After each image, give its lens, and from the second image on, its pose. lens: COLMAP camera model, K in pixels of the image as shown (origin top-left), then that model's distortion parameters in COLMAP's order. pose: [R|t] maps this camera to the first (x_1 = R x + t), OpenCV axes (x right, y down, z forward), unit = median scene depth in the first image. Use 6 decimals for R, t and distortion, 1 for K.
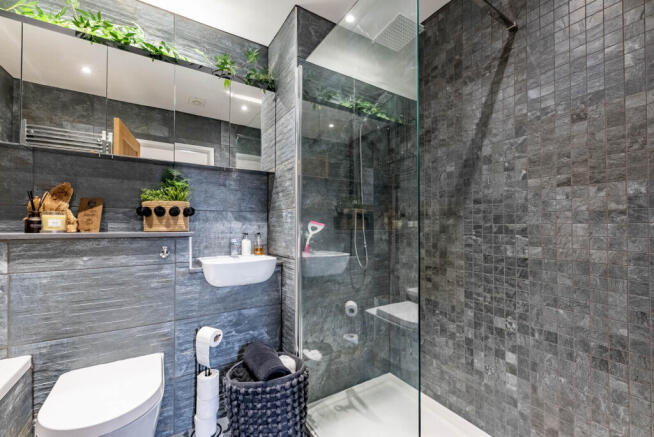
lens RADIAL K [[265.3, 0, 324.7], [0, 265.3, 221.3], [0, 0, 1]] dist [0.002899, -0.001117]
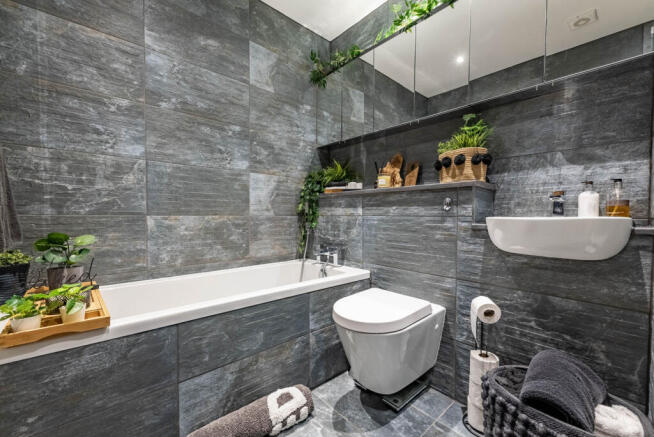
lens RADIAL K [[265.3, 0, 326.3], [0, 265.3, 221.0], [0, 0, 1]] dist [0.002899, -0.001117]
pose [[0.183730, 0.029017, -0.982548, 0.248884], [0.016379, 0.999335, 0.032575, 0.137386], [0.982840, -0.022078, 0.183132, 0.395337]]
